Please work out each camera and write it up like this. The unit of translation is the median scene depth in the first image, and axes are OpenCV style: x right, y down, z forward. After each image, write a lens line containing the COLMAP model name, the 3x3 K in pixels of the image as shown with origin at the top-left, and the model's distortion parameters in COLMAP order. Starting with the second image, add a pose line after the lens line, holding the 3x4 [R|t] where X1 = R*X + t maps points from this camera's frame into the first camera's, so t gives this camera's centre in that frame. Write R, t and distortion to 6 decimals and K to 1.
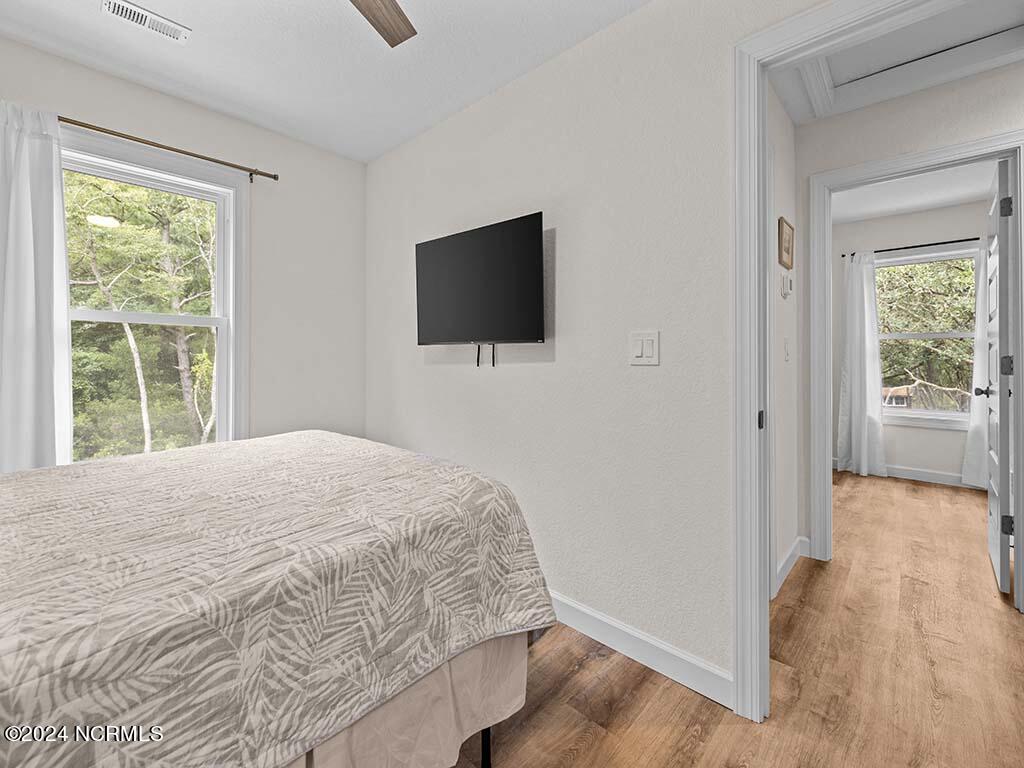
lens RADIAL K [[430.4, 0, 507.5], [0, 430.4, 351.4], [0, 0, 1]] dist [0.000871, 0.000334]
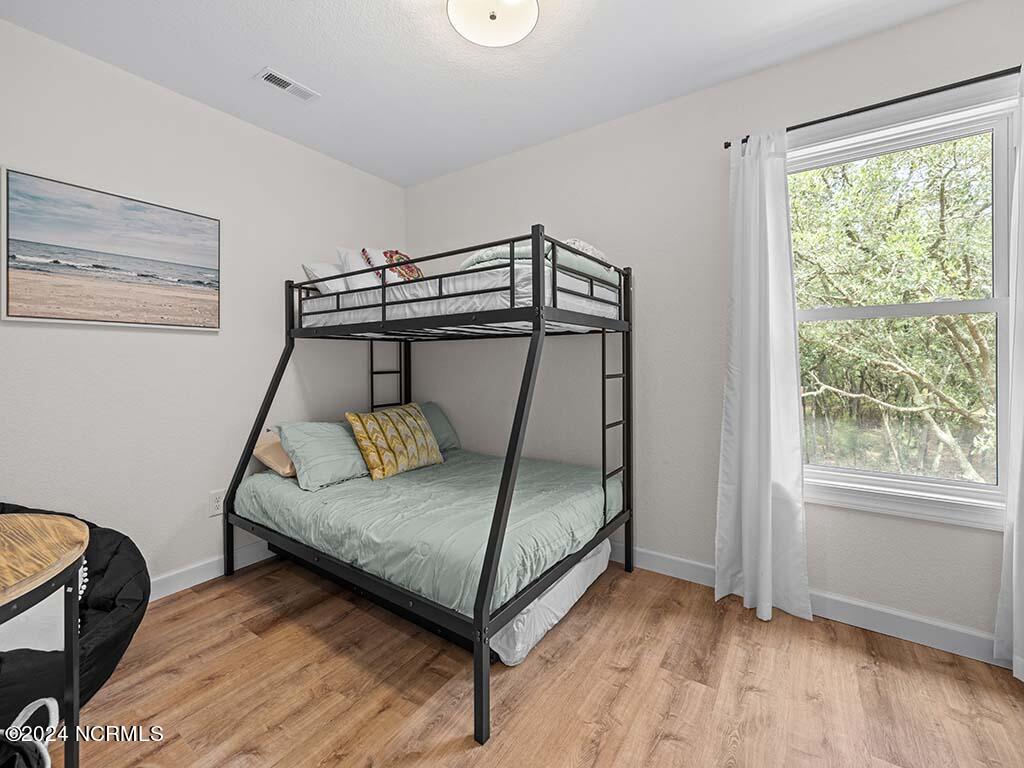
lens RADIAL K [[430.4, 0, 495.6], [0, 430.4, 363.0], [0, 0, 1]] dist [0.000871, 0.000334]
pose [[0.990841, -0.011264, 0.134564, 0.475309], [0.008942, 0.999801, 0.017849, 0.007700], [-0.134738, -0.016482, 0.990744, 0.578563]]
